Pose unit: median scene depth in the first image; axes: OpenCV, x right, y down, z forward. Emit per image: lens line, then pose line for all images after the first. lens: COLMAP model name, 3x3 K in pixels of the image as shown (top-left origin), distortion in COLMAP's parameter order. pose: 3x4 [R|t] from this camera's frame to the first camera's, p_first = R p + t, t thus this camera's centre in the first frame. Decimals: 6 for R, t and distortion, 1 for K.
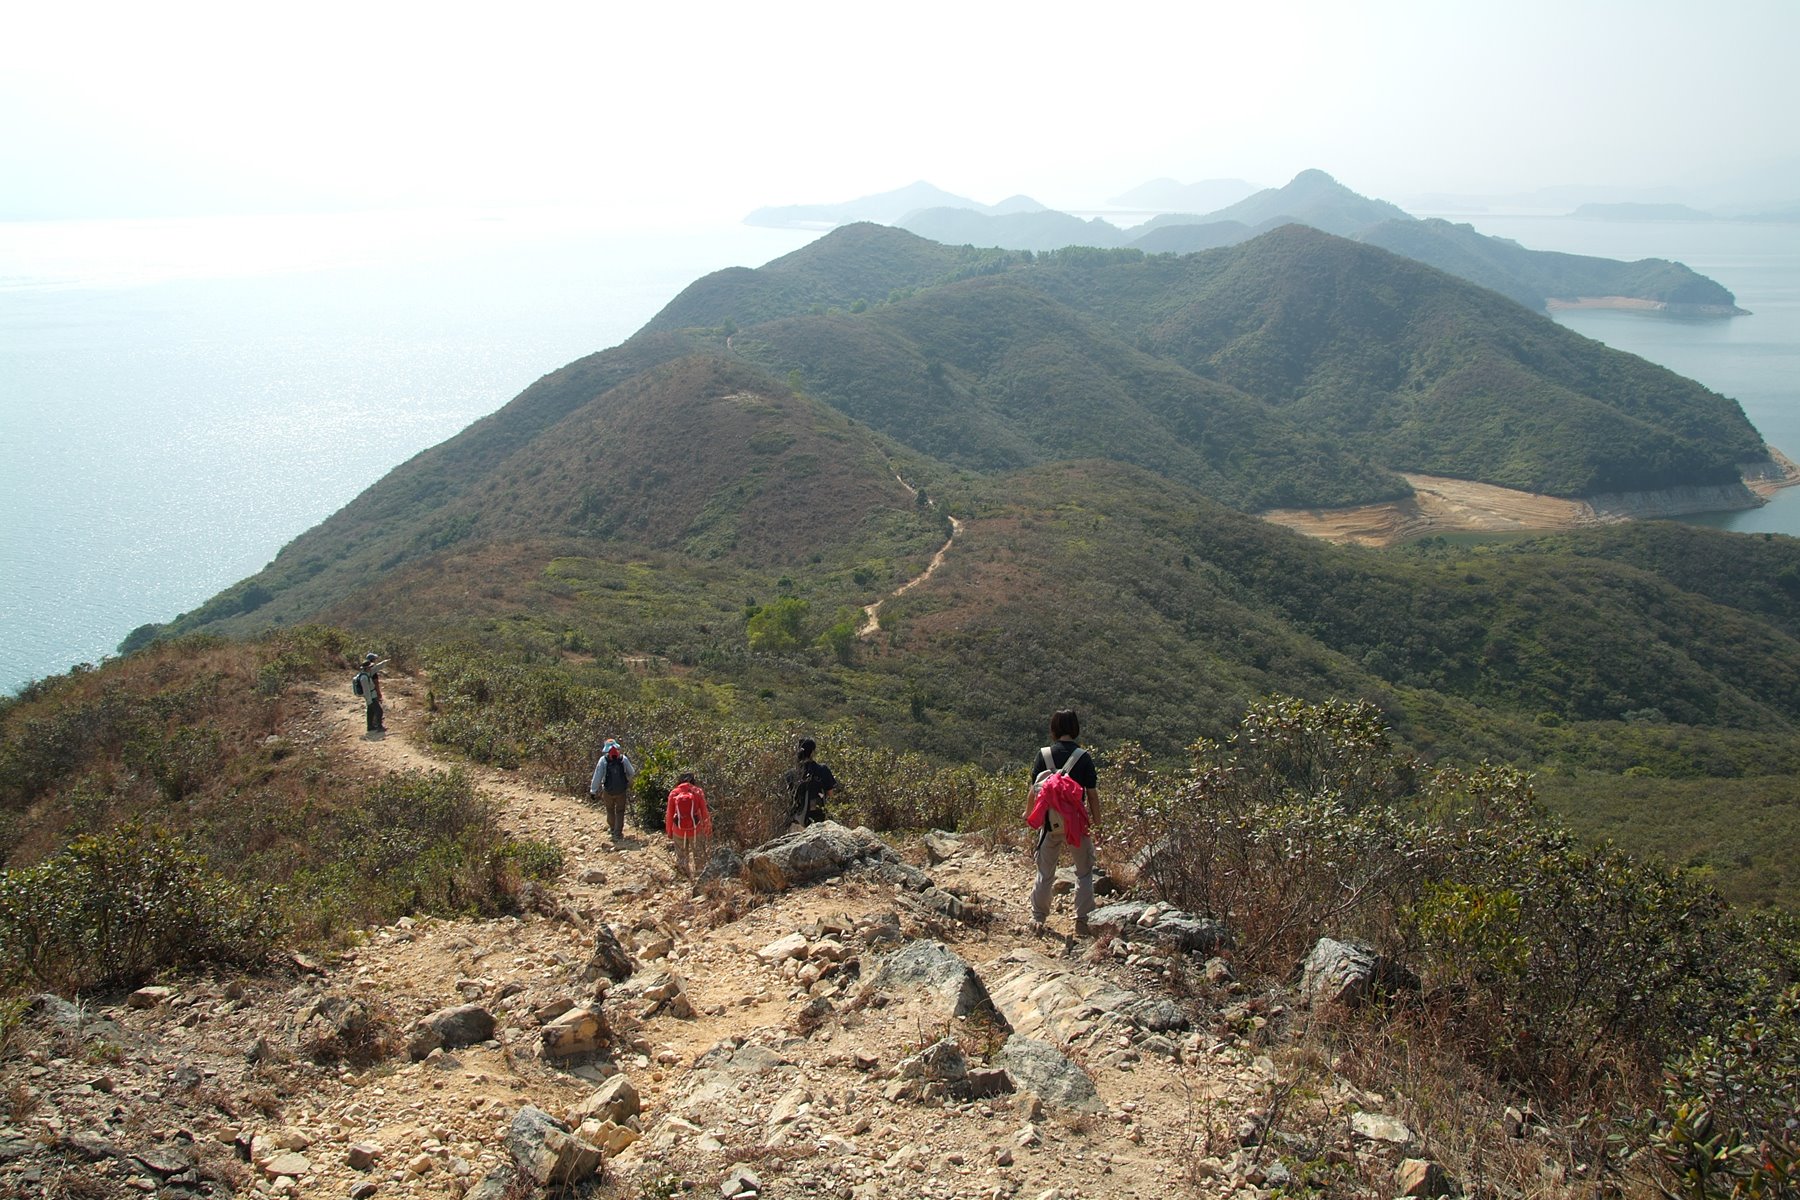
lens RADIAL K [[1478.0, 0, 906.2], [0, 1478.0, 608.5], [0, 0, 1]] dist [-0.124174, 0.123398]
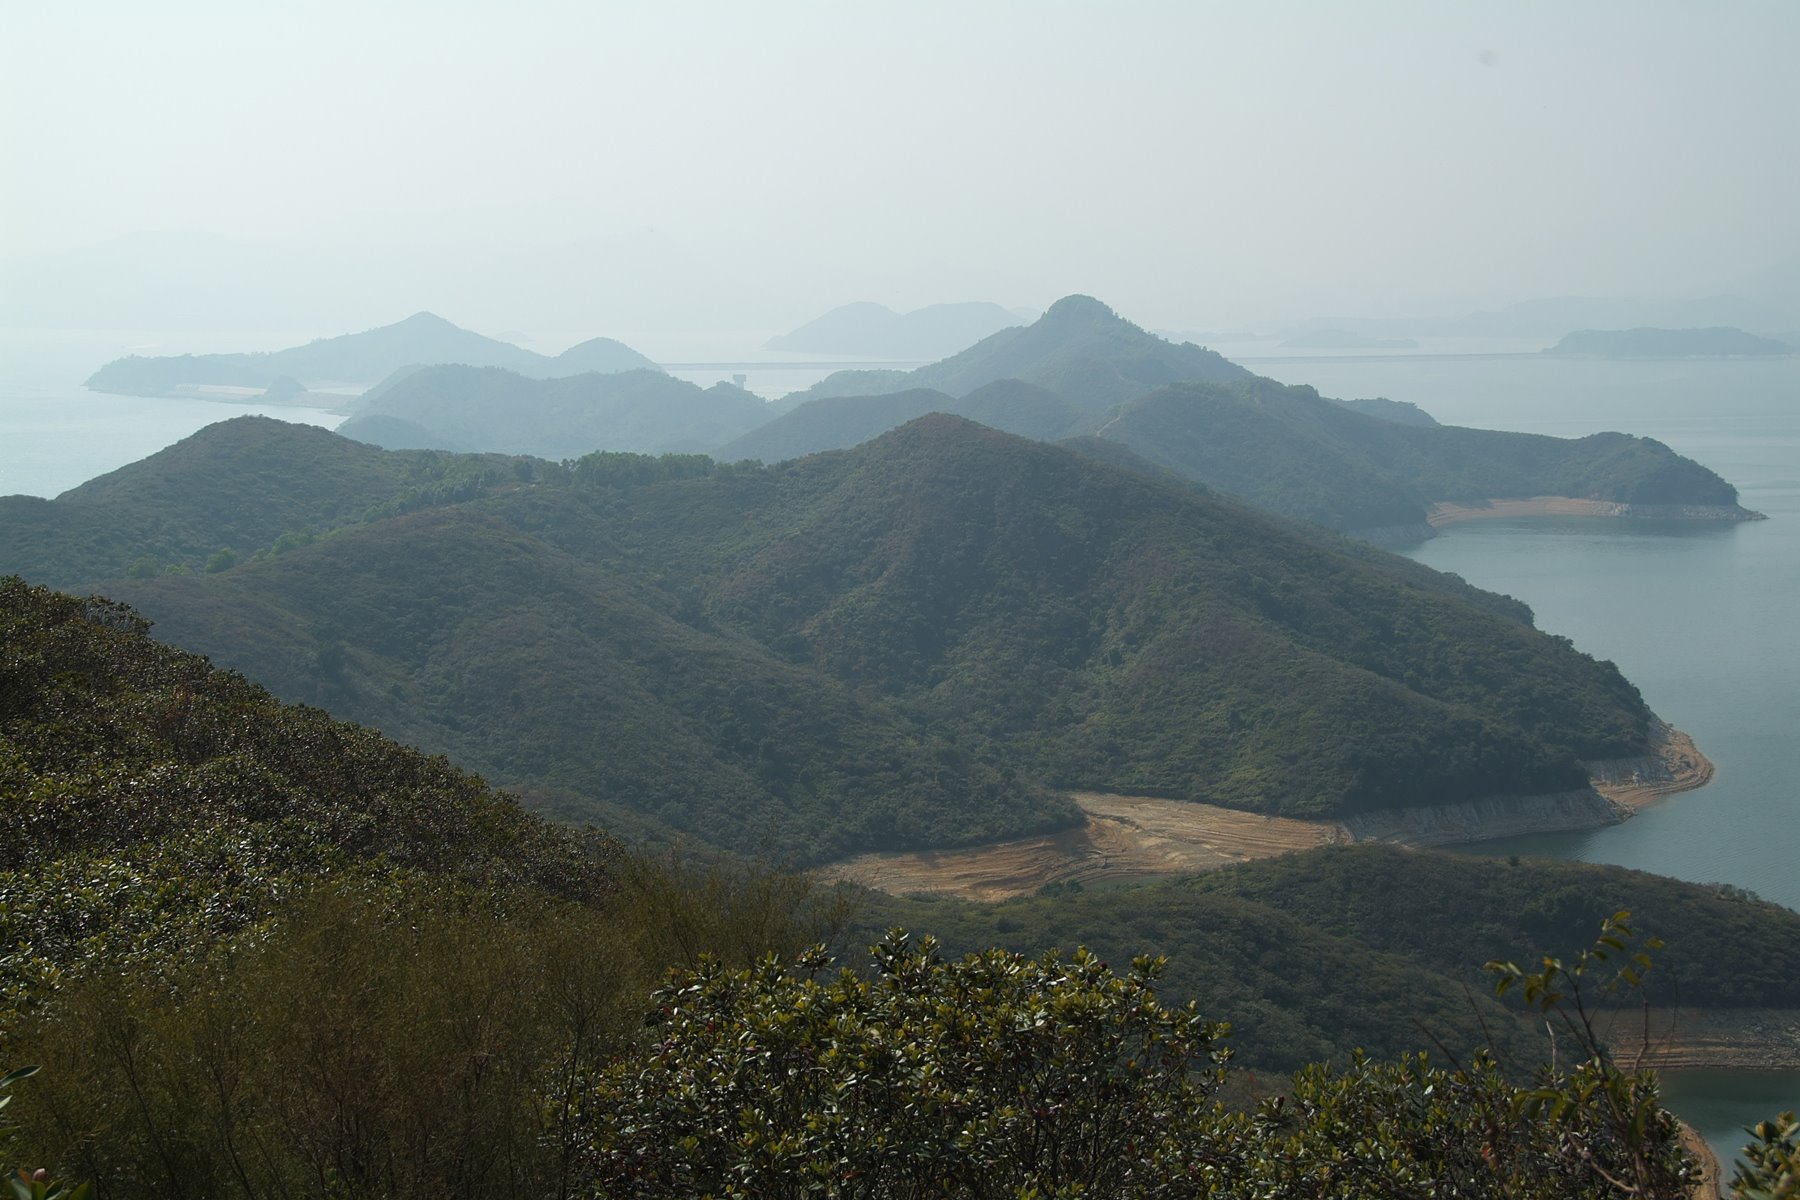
lens RADIAL K [[2718.1, 0, 899.8], [0, 2718.1, 623.5], [0, 0, 1]] dist [0.142010, 0.630648]
pose [[0.985368, -0.022999, 0.168879, 0.060930], [0.050680, 0.985573, -0.161488, 0.028054], [-0.162729, 0.167684, 0.972318, -0.205360]]
